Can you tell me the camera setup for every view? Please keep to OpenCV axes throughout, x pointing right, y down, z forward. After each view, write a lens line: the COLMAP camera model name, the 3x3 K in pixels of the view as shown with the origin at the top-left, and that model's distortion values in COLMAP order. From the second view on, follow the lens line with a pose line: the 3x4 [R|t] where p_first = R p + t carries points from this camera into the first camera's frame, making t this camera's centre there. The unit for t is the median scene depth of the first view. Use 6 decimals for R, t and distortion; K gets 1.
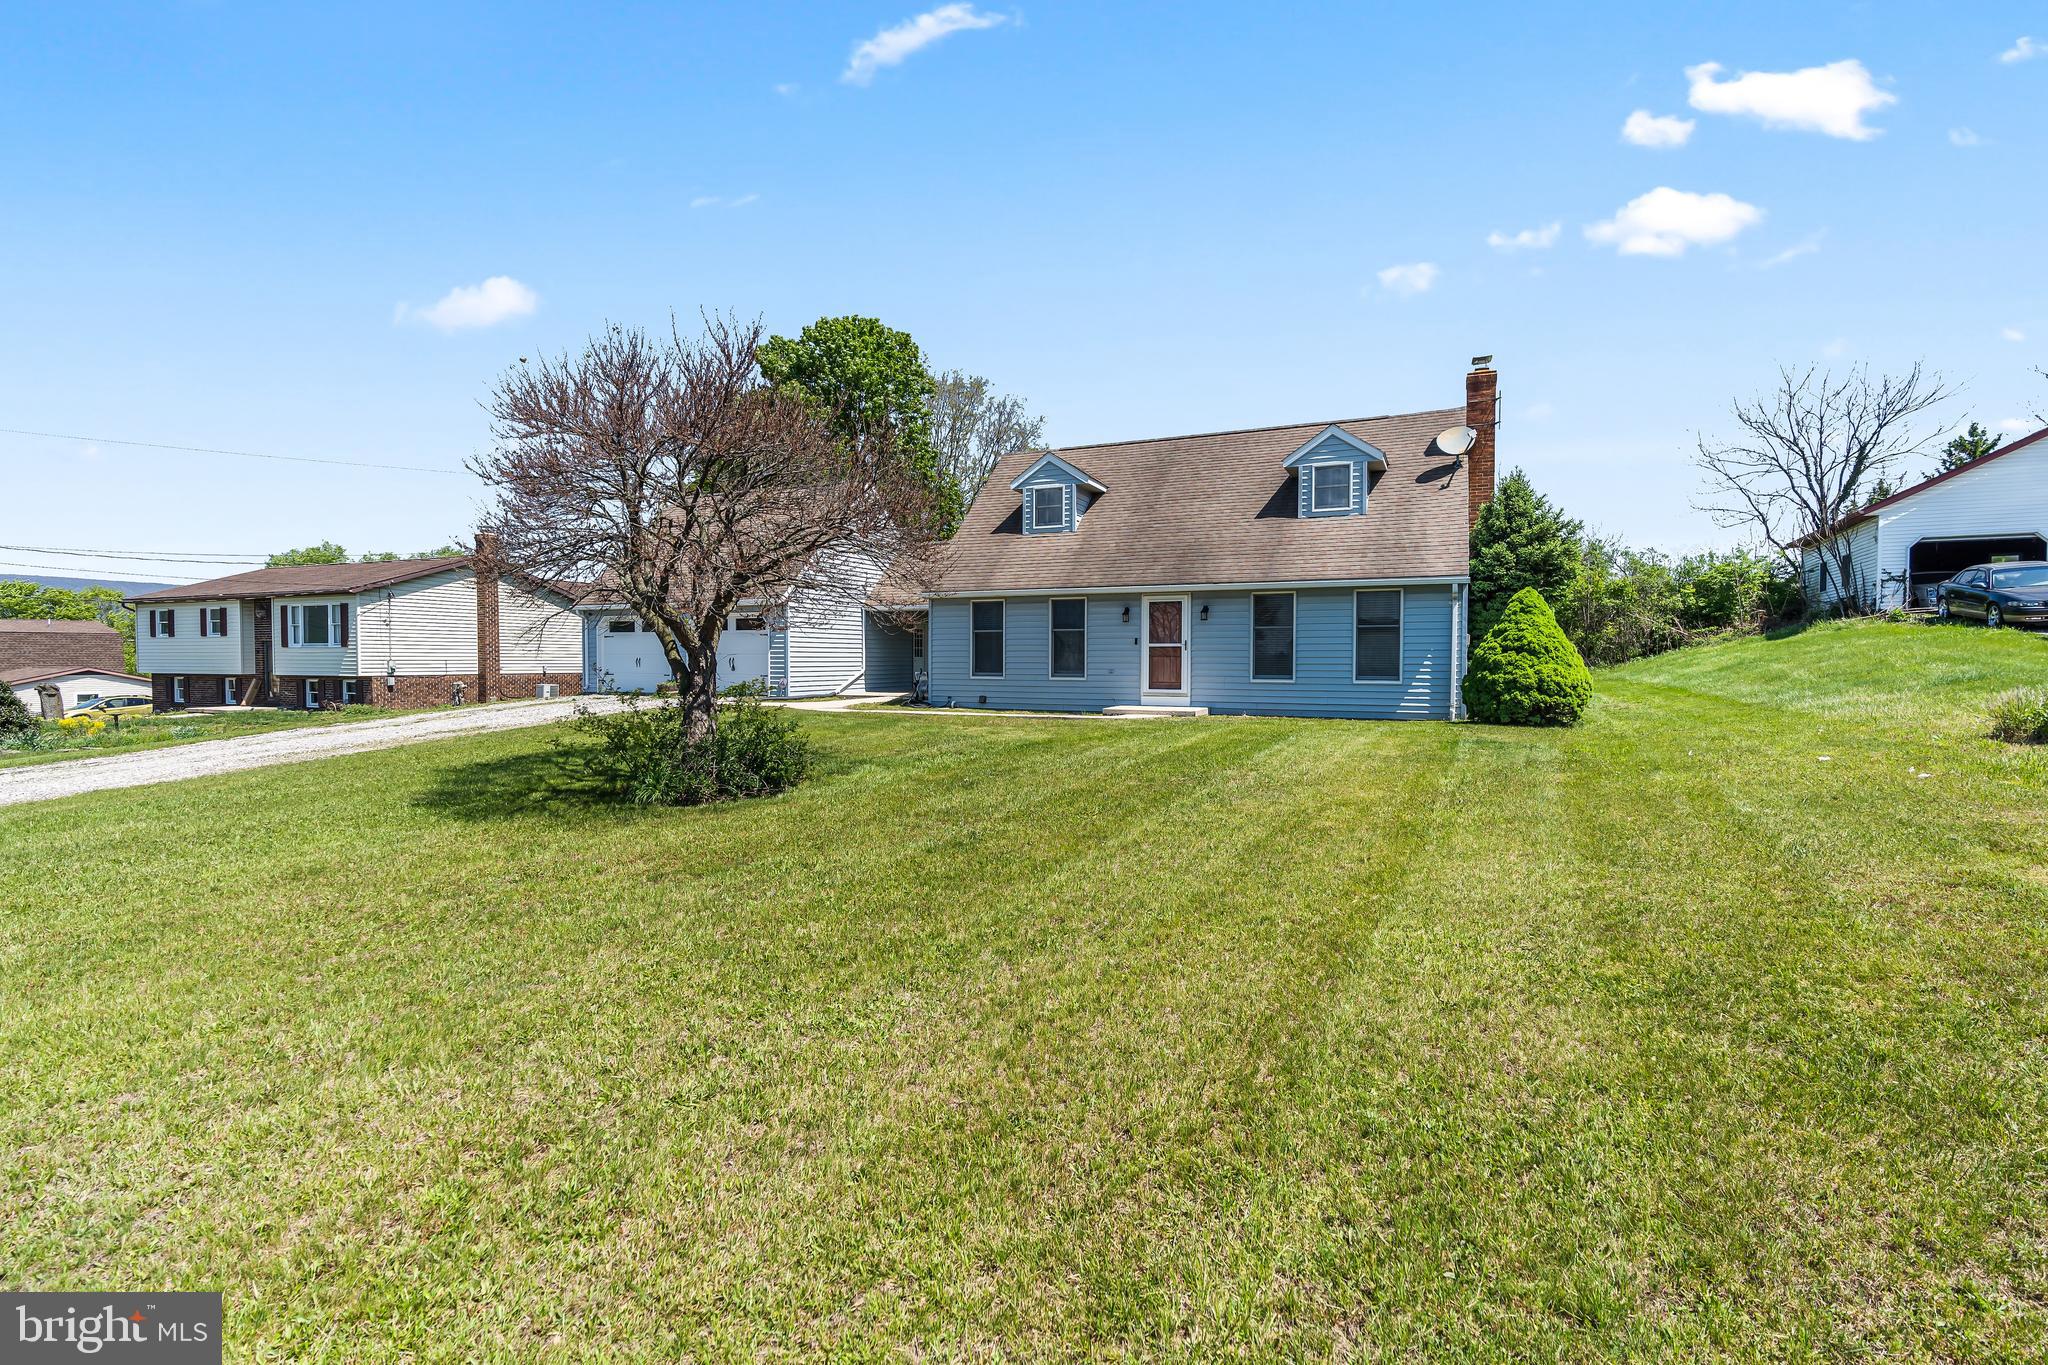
lens RADIAL K [[940.9, 0, 1022.9], [0, 940.9, 685.8], [0, 0, 1]] dist [0.002945, -0.000210]
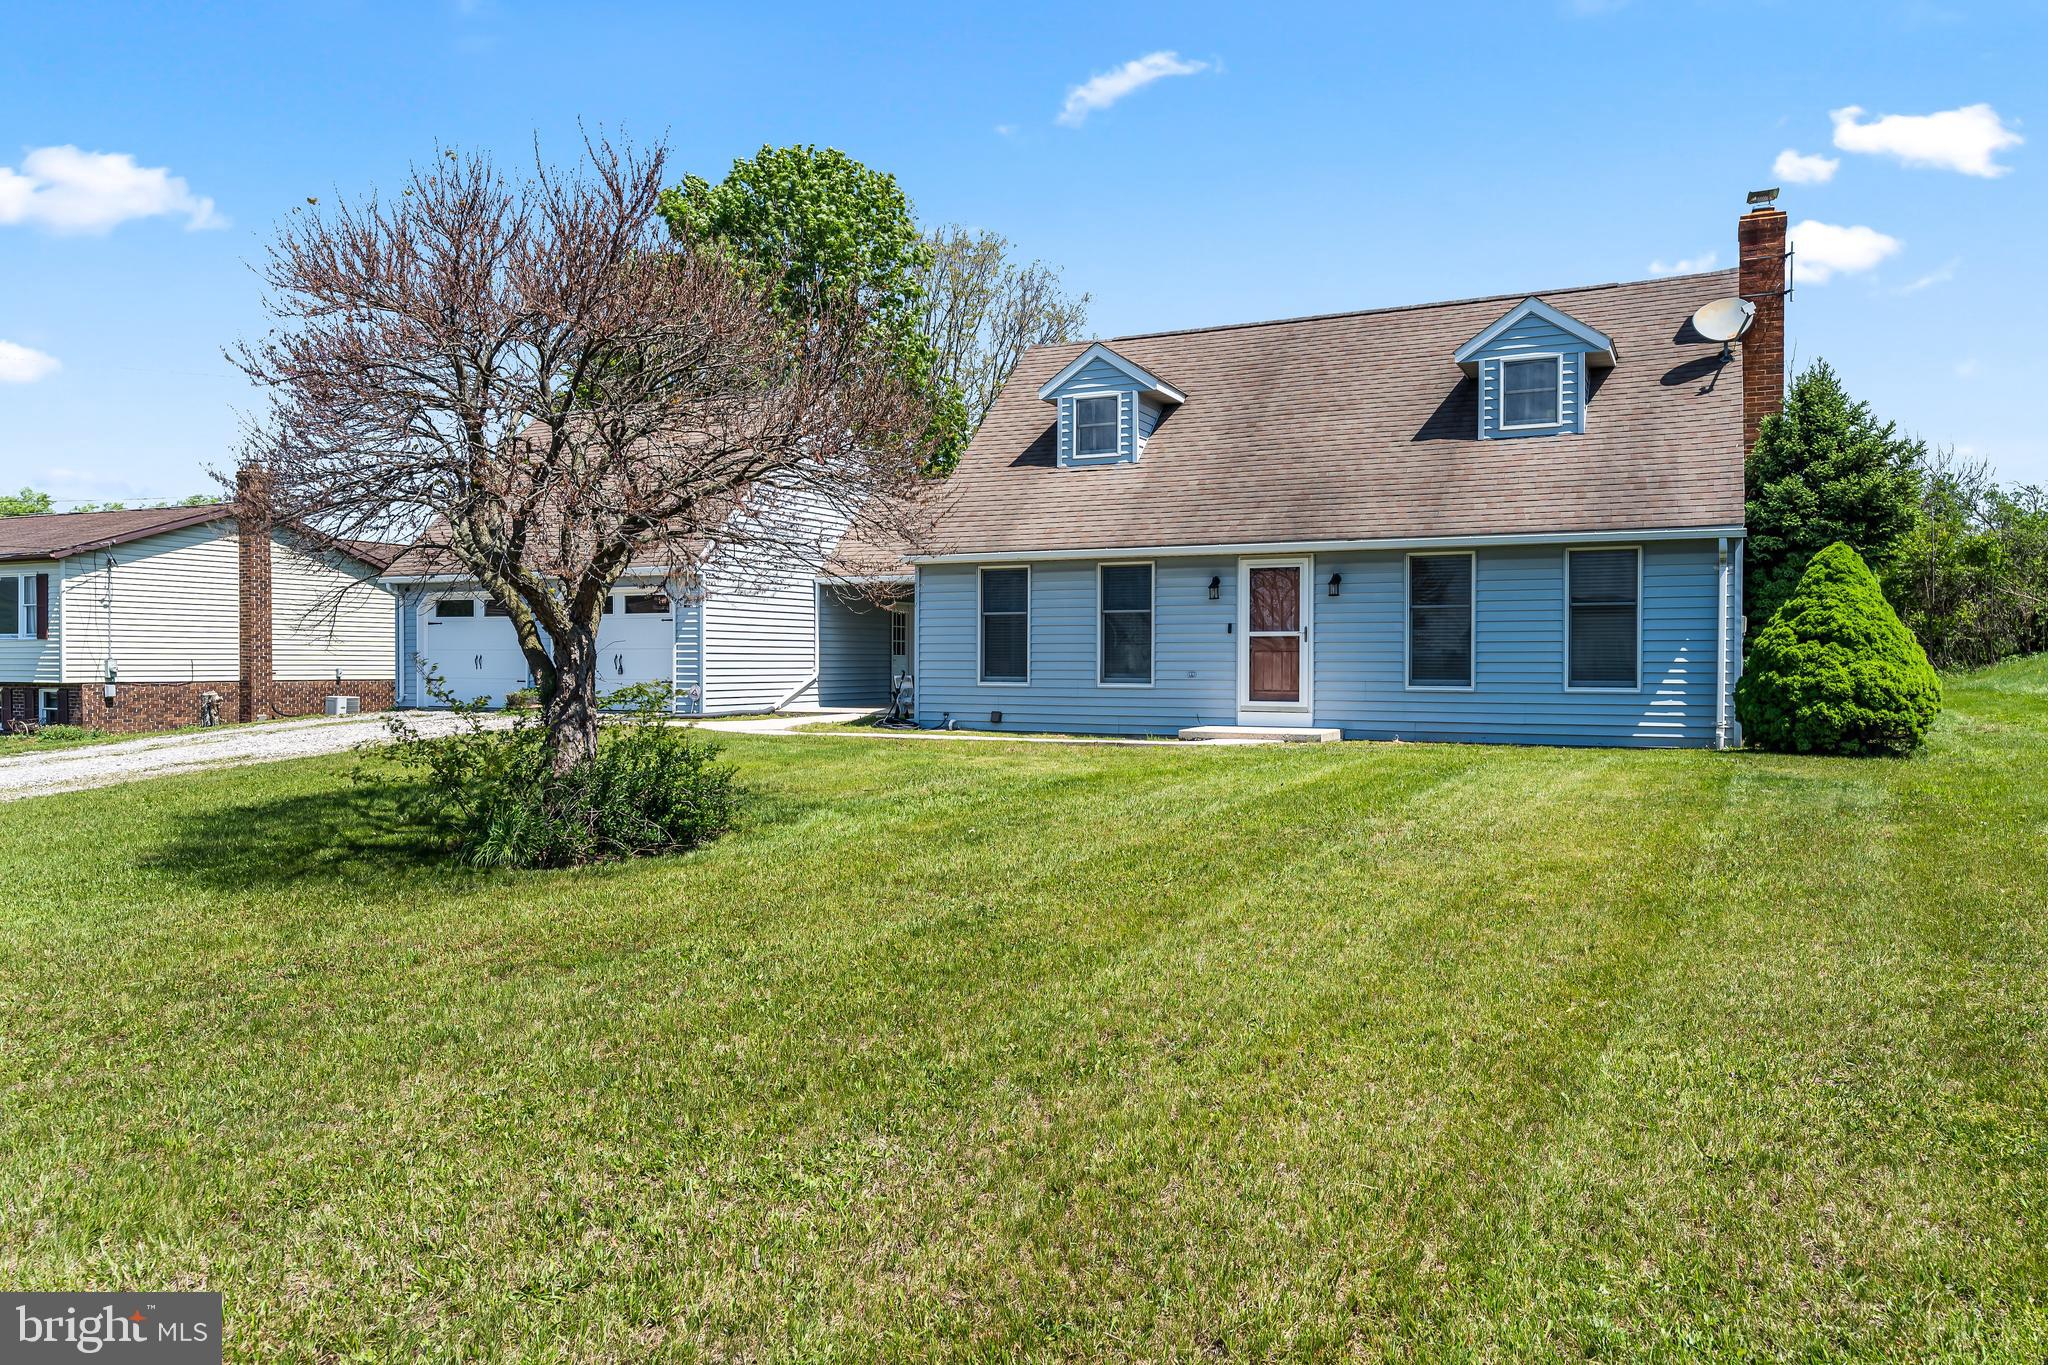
lens RADIAL K [[1427.2, 0, 1019.1], [0, 1427.2, 681.7], [0, 0, 1]] dist [0.016975, -0.004913]
pose [[0.999652, 0.001774, -0.026324, -0.000697], [-0.002257, 0.999830, -0.018323, 0.012782], [0.026287, 0.018376, 0.999486, 0.000339]]
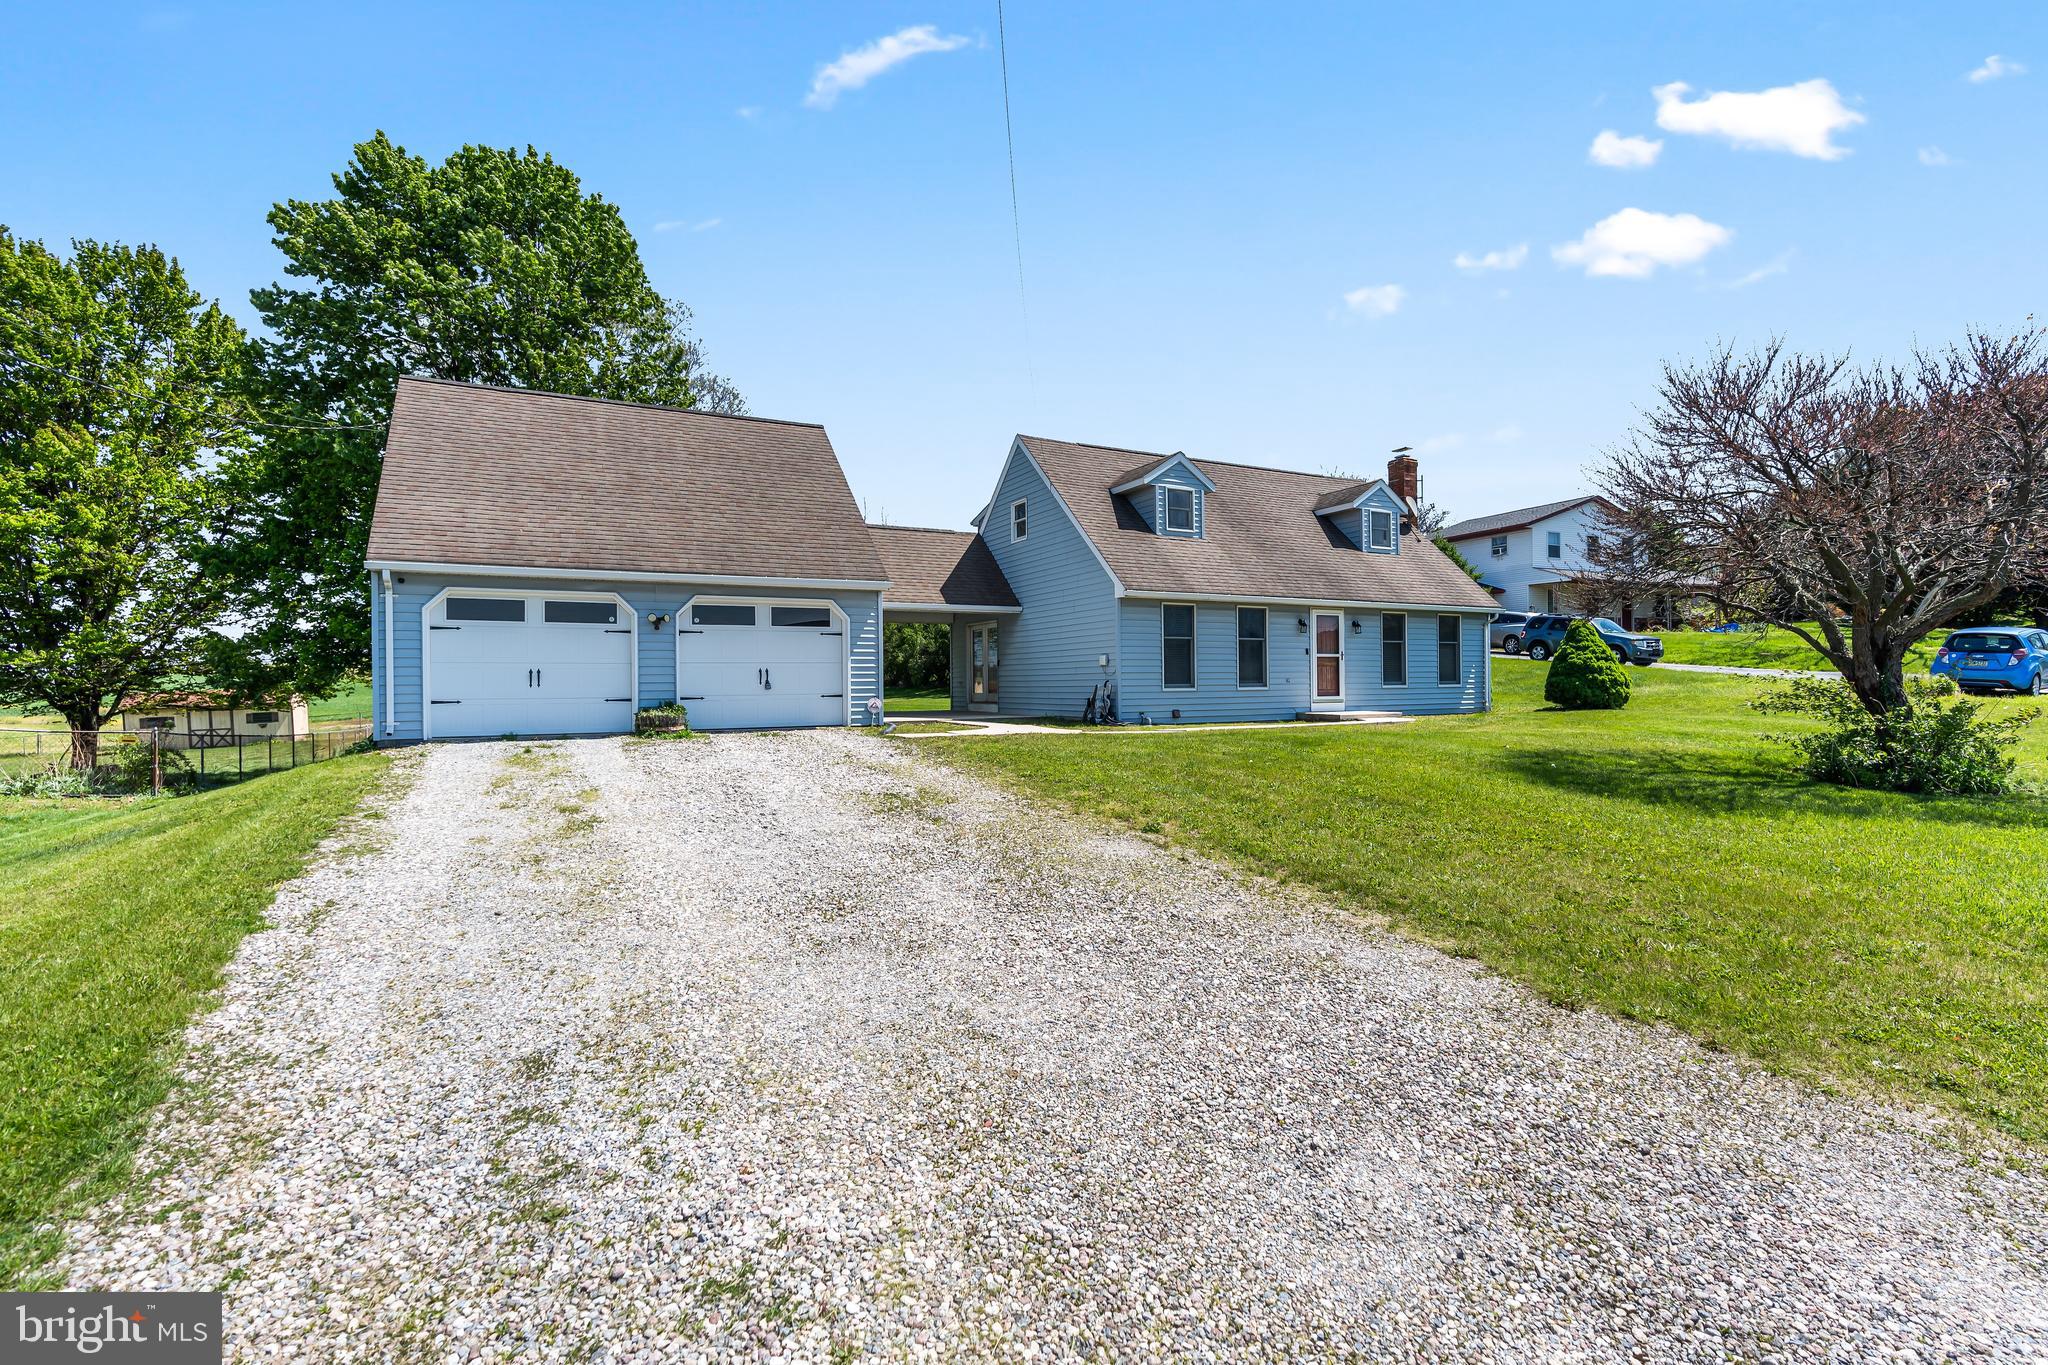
lens RADIAL K [[940.9, 0, 1024.1], [0, 940.9, 668.0], [0, 0, 1]] dist [0.002945, -0.000210]
pose [[0.576822, -0.002956, 0.816864, -1.353103], [0.028649, 0.999451, -0.016614, -0.028971], [-0.816367, 0.032986, 0.576591, 0.939923]]
